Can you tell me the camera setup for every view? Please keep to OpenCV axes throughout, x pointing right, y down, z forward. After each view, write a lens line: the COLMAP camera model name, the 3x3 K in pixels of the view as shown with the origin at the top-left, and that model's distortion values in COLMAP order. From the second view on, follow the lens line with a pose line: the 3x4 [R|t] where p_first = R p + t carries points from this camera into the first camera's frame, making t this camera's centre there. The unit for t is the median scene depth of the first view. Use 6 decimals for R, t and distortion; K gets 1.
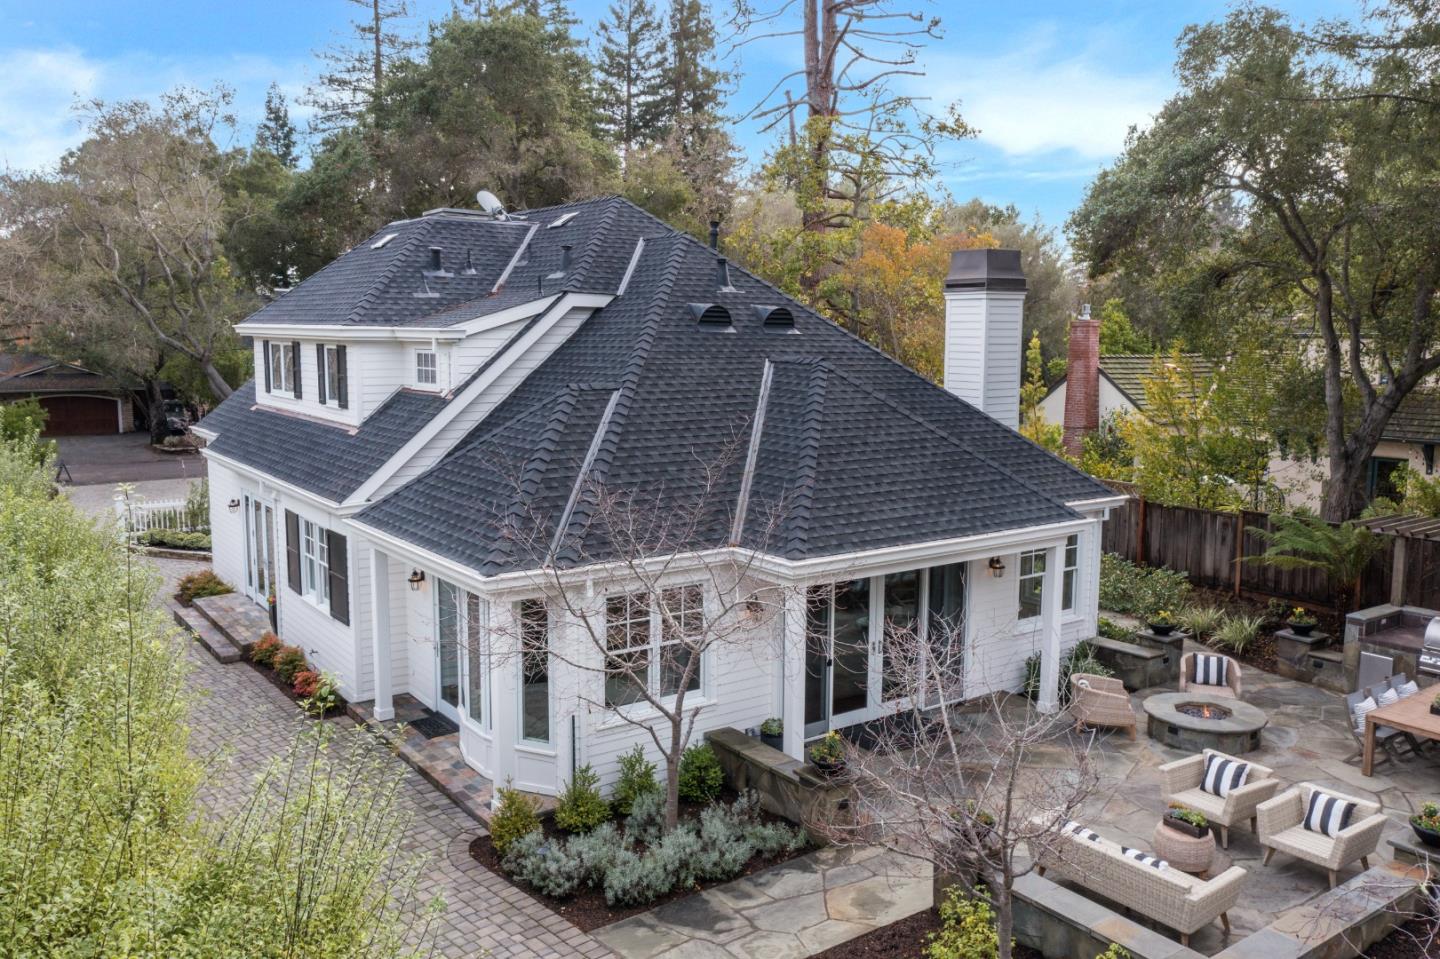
lens RADIAL K [[1124.2, 0, 719.8], [0, 1124.2, 451.4], [0, 0, 1]] dist [0.007372, 0.007033]
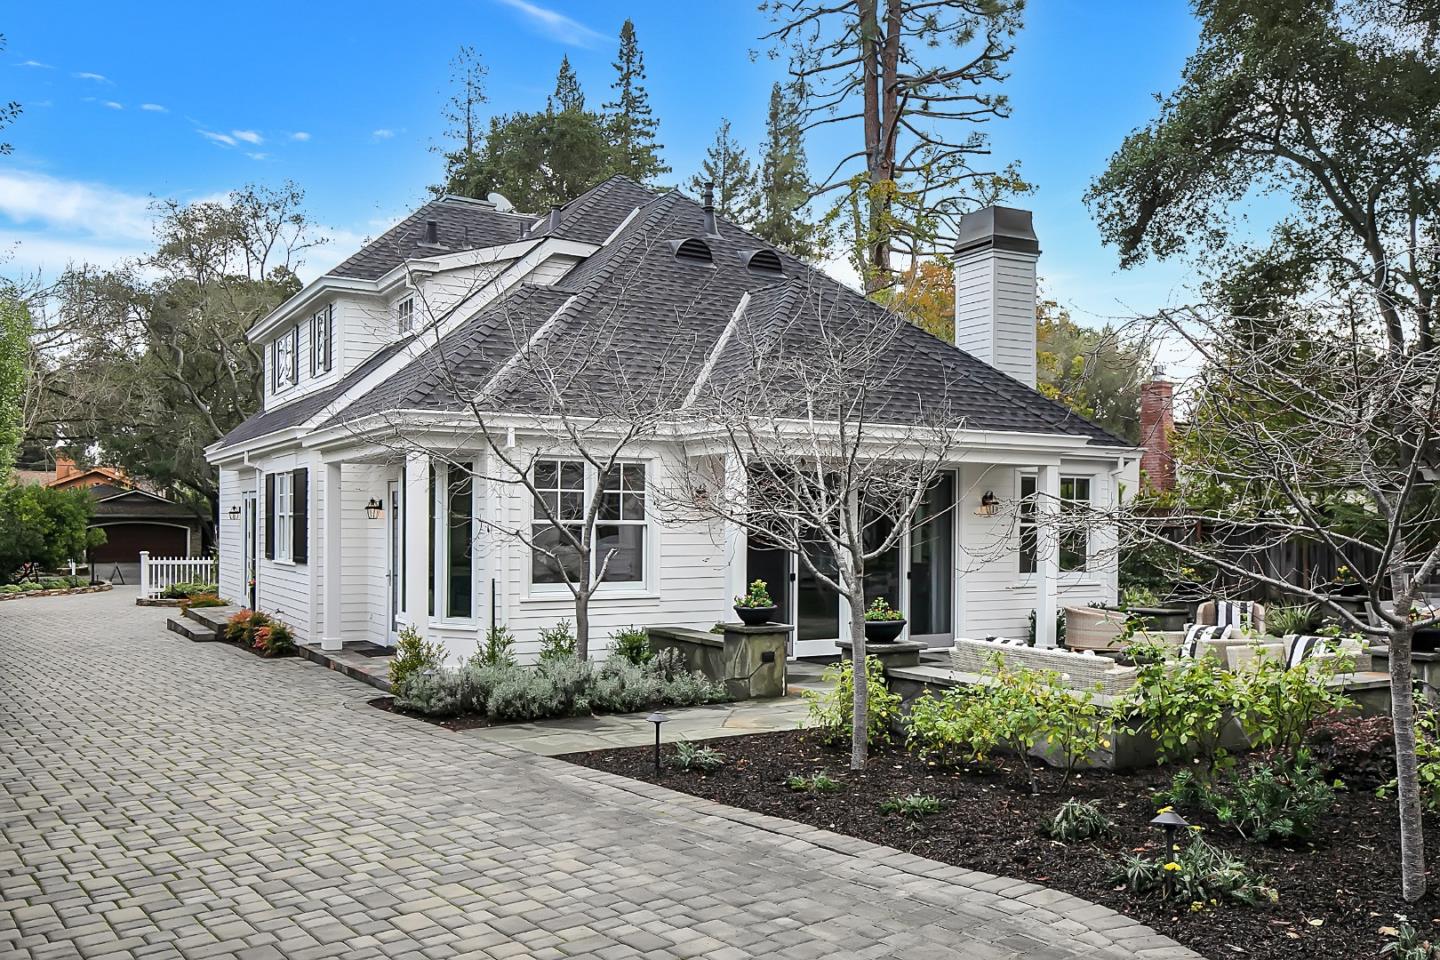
lens RADIAL K [[1186.3, 0, 720.0], [0, 1186.3, 480.0], [0, 0, 1]] dist [0.017544, -0.000770]
pose [[0.996553, 0.004700, -0.082820, 0.096727], [-0.014787, 0.992467, -0.121617, 0.186548], [0.081625, 0.122423, 0.989116, 0.017091]]
